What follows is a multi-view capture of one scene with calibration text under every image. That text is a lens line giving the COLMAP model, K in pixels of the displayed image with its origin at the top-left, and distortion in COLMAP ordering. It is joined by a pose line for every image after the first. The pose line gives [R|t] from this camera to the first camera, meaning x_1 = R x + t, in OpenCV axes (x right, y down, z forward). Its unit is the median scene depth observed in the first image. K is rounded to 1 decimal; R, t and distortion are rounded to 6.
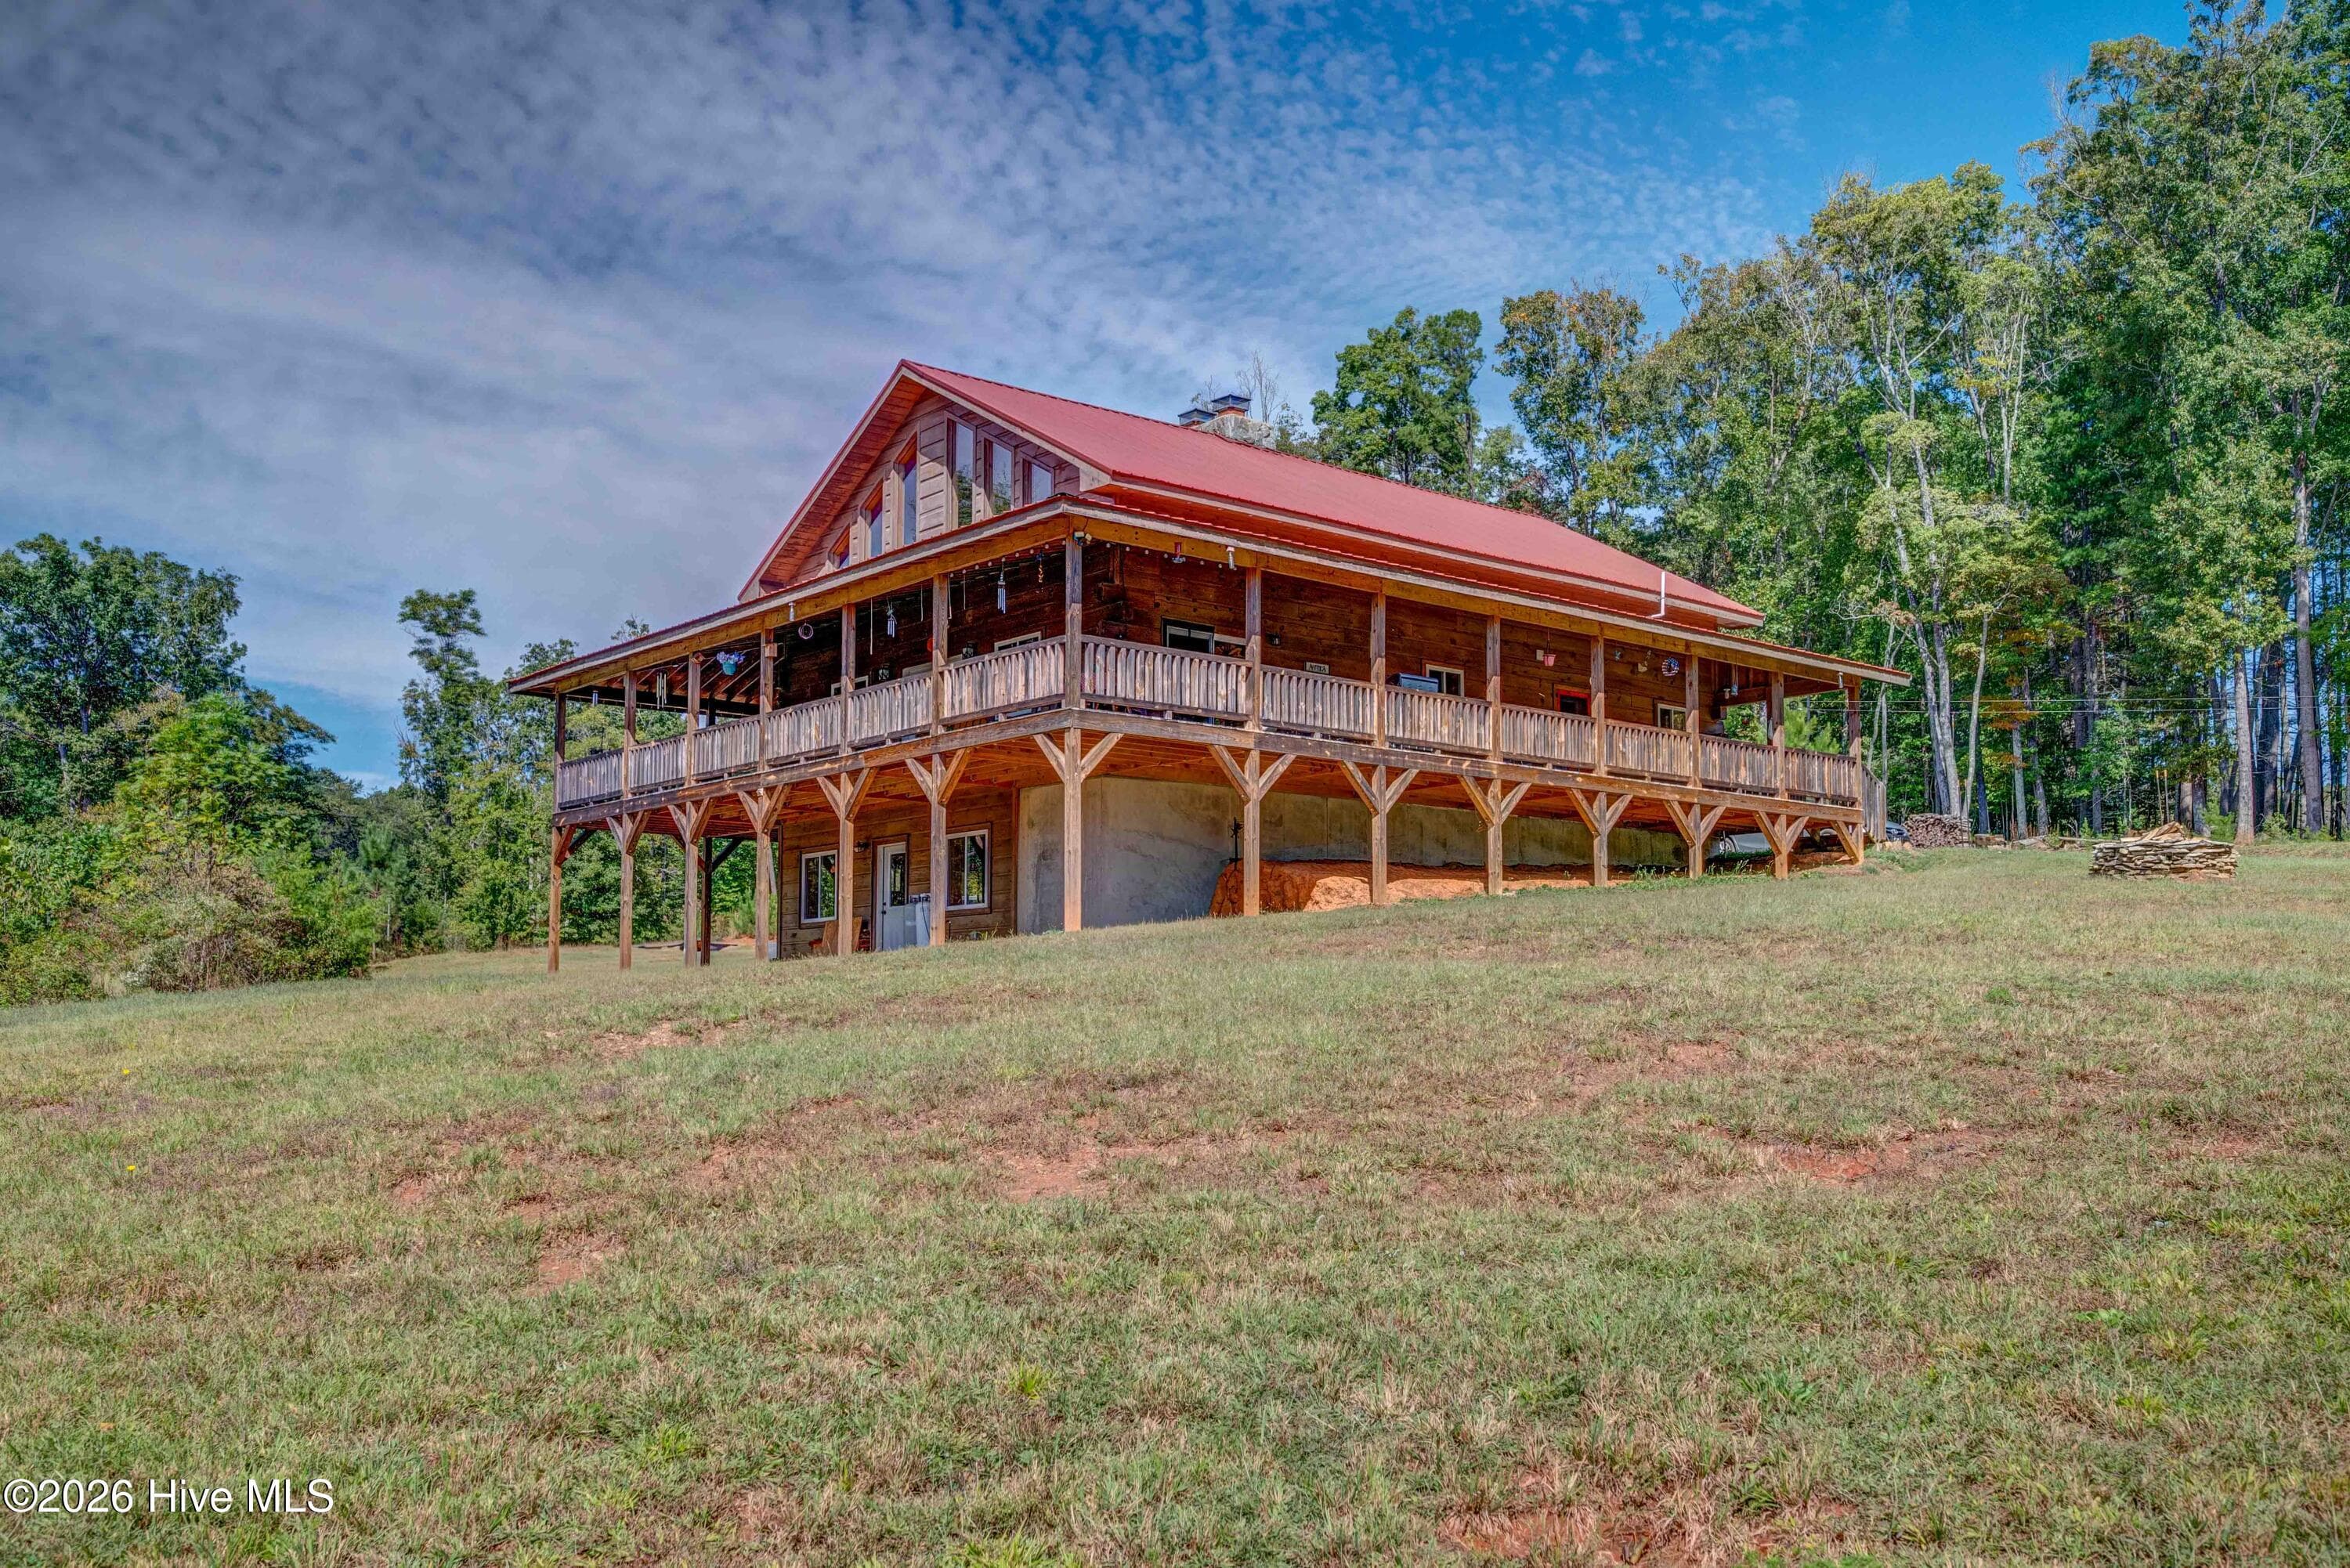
lens RADIAL K [[2019.7, 0, 1201.4], [0, 2019.7, 777.4], [0, 0, 1]] dist [-0.003326, 0.000640]
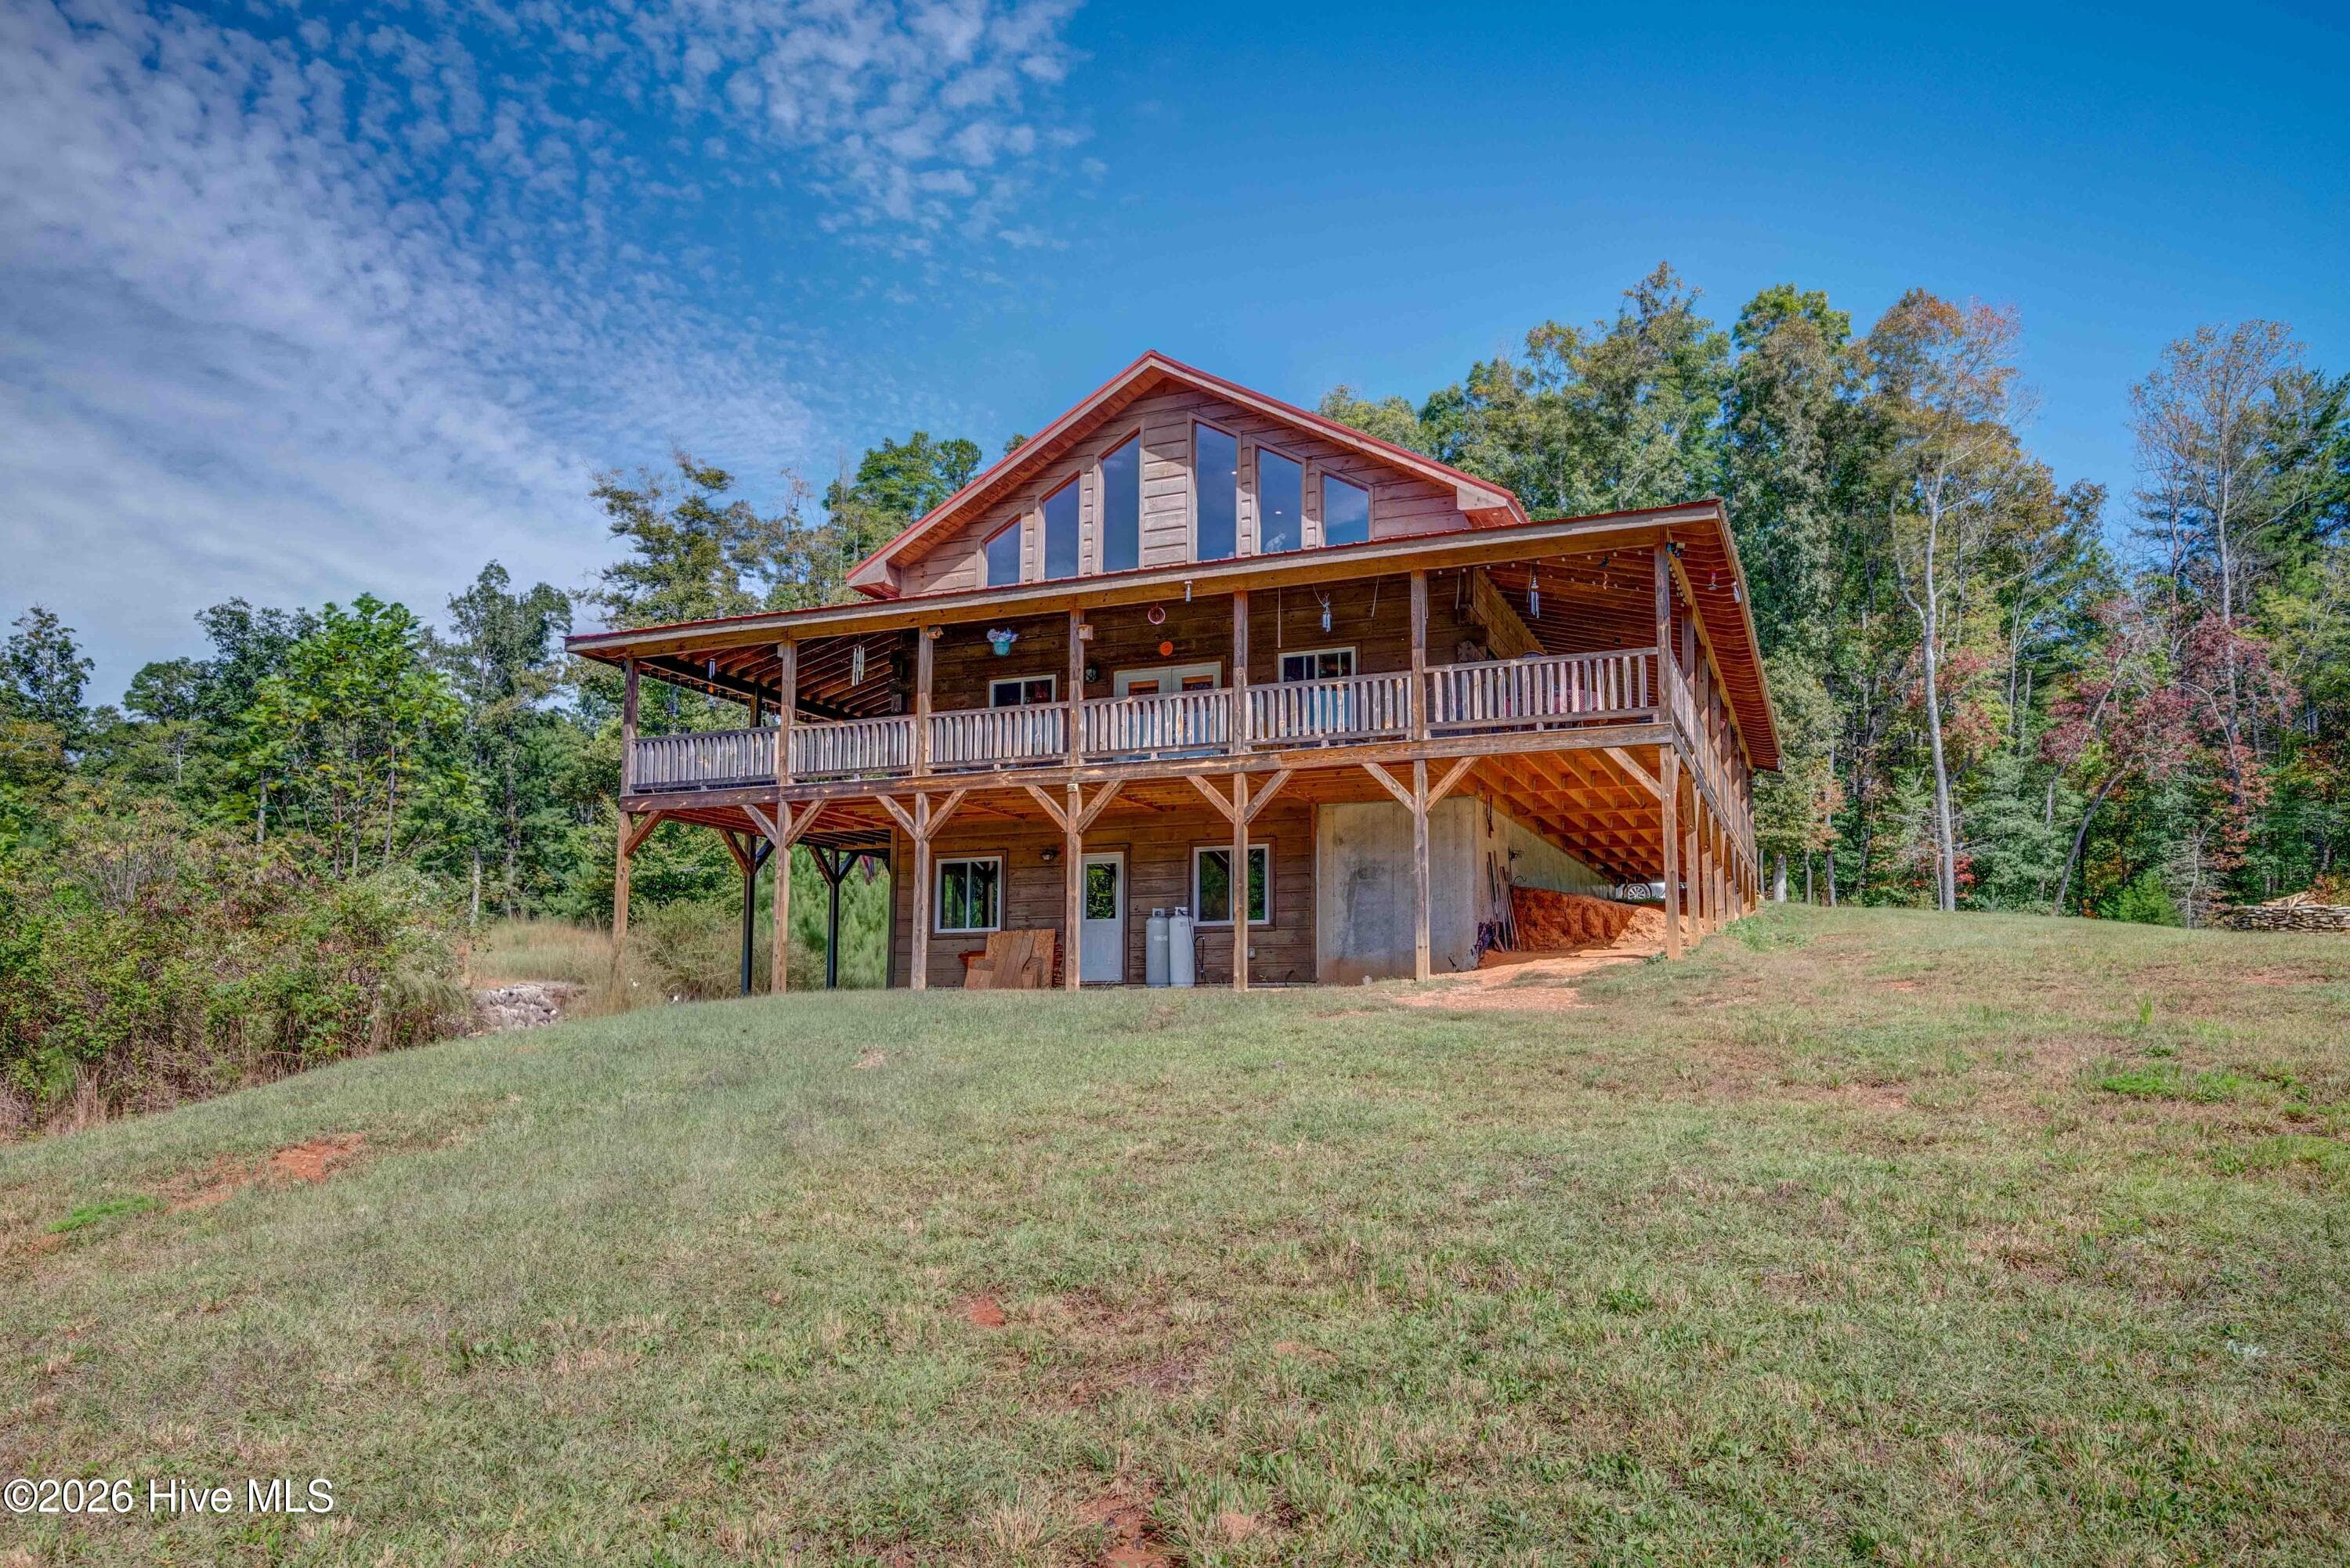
lens RADIAL K [[1488.8, 0, 1175.6], [0, 1488.8, 711.4], [0, 0, 1]] dist [0.019786, -0.002329]
pose [[0.887763, 0.097209, 0.449920, -0.246788], [-0.060795, 0.993645, -0.094728, 0.017184], [-0.456269, 0.056743, 0.888031, 0.204014]]
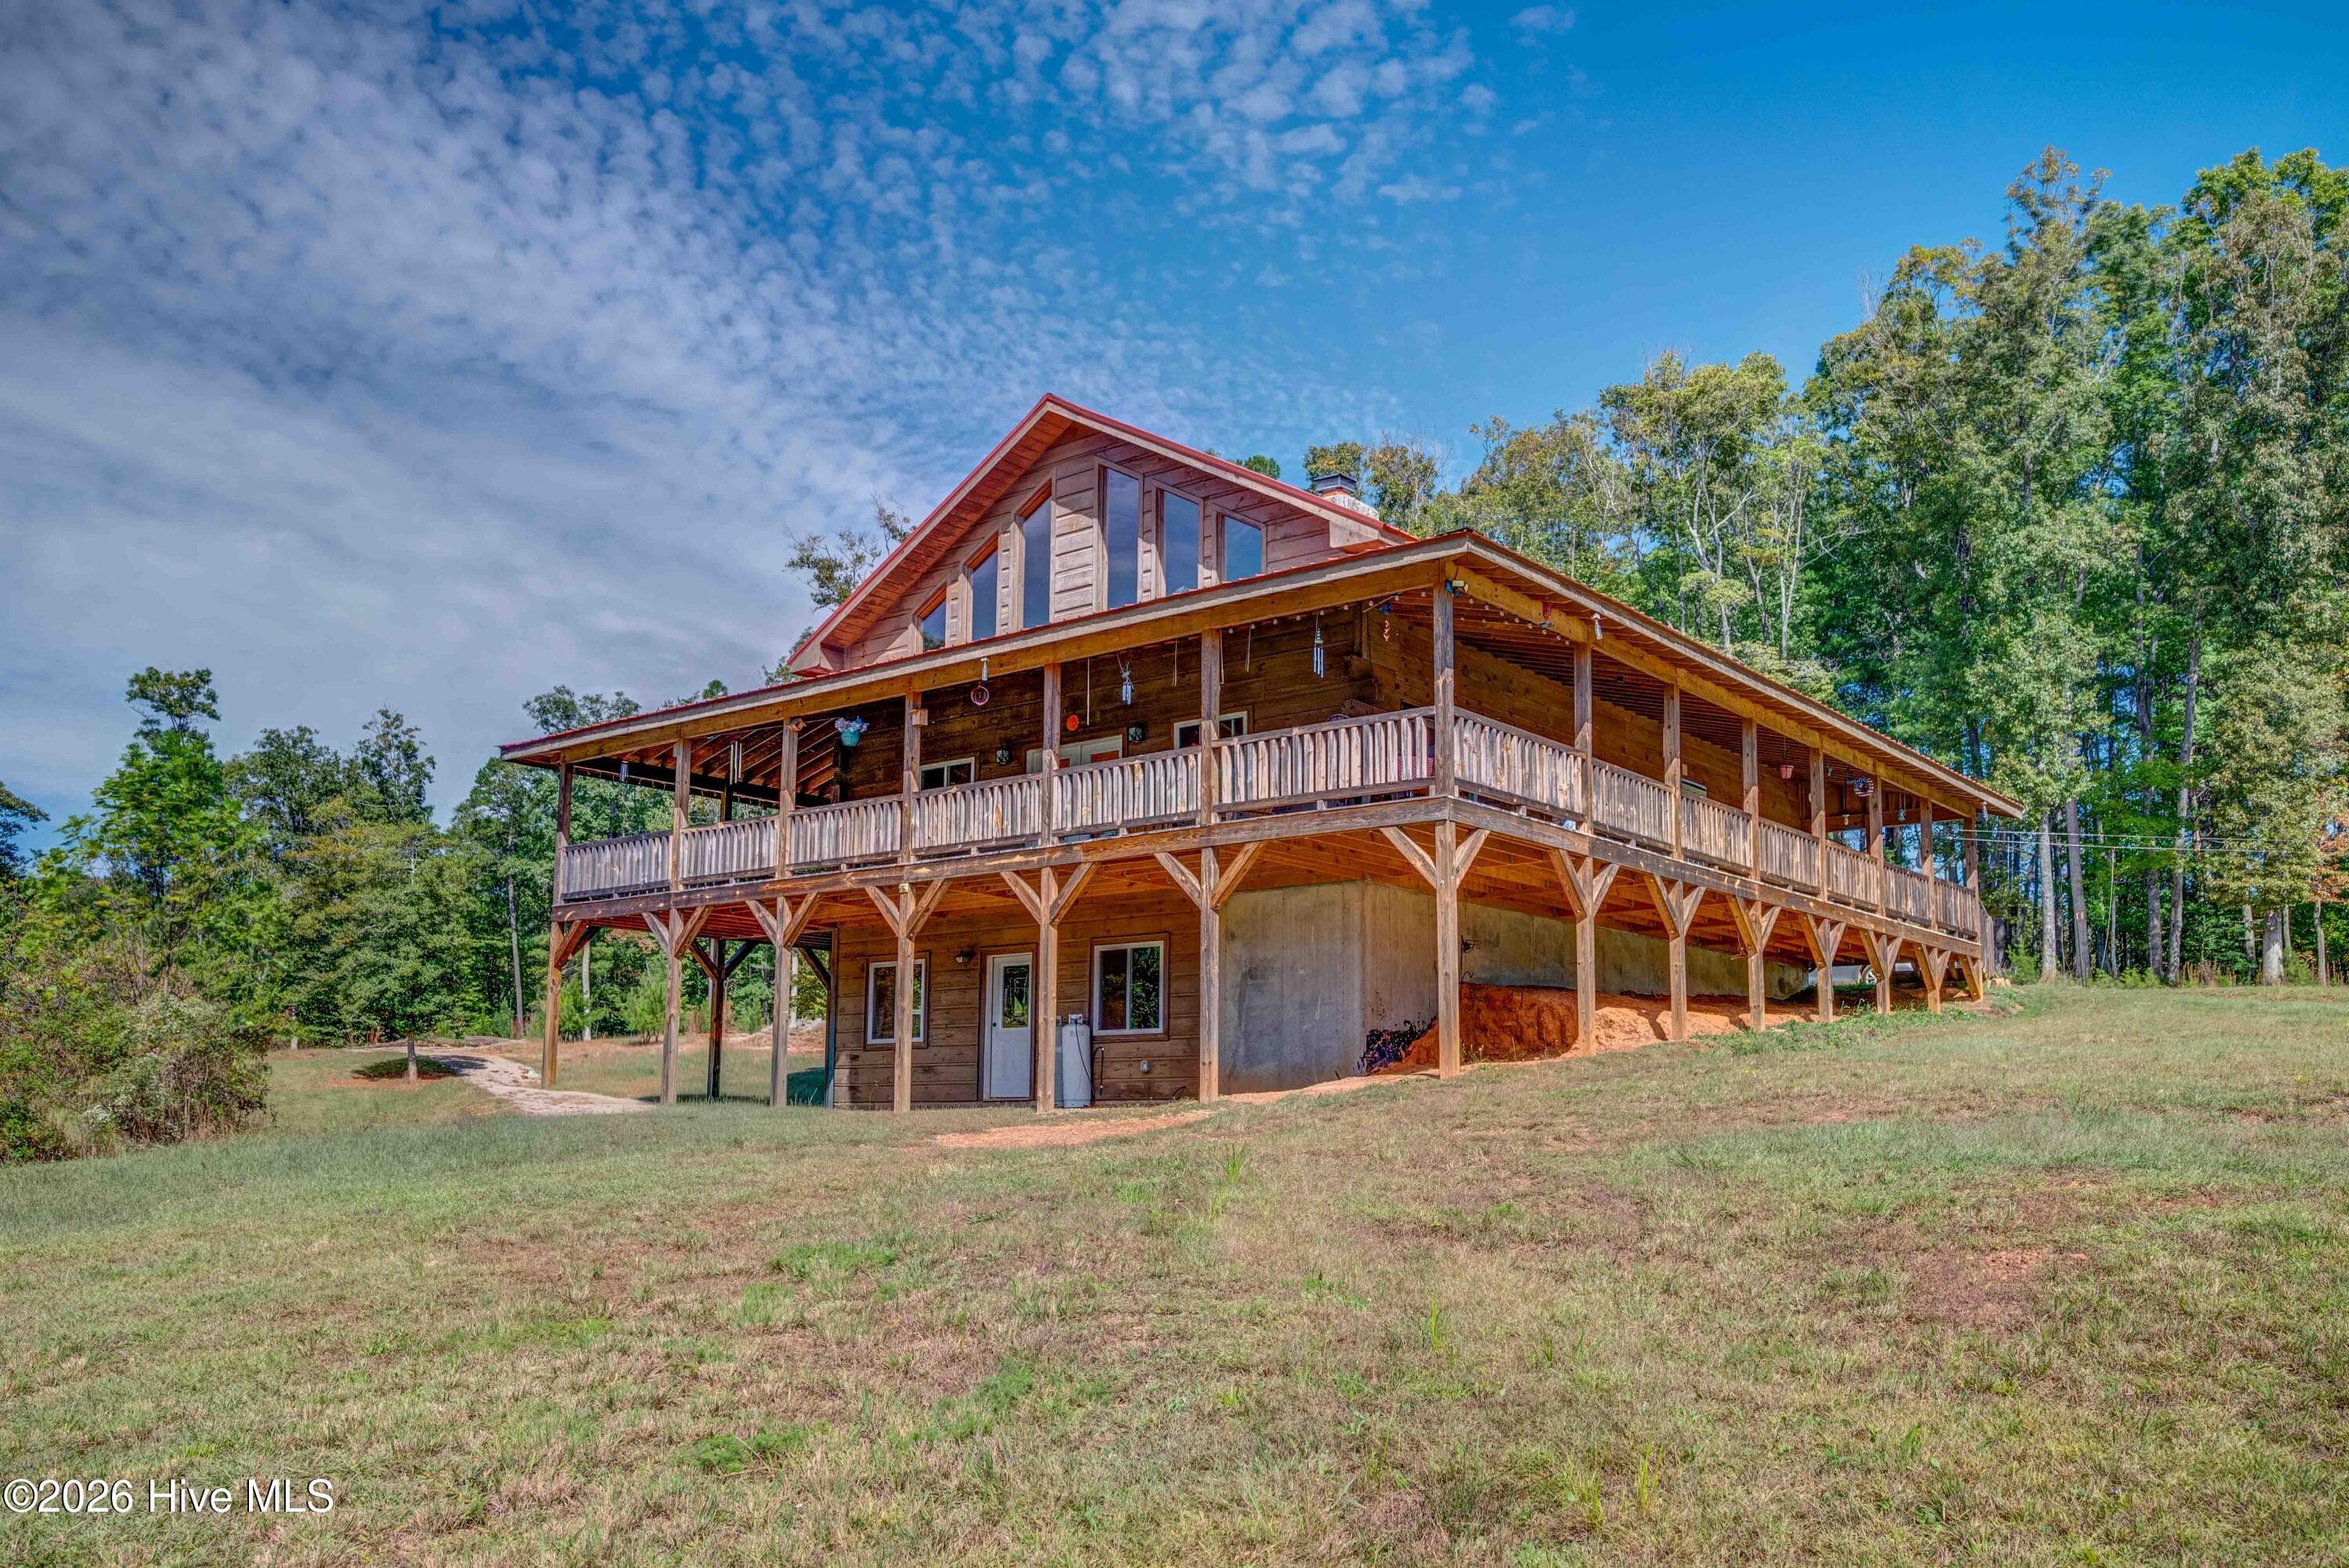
lens RADIAL K [[1793.4, 0, 1203.2], [0, 1793.4, 735.4], [0, 0, 1]] dist [-0.004622, -0.000944]
pose [[0.979492, 0.049481, 0.195311, -0.126700], [-0.031942, 0.995251, -0.091951, 0.004434], [-0.198933, 0.083827, 0.976421, 0.136961]]
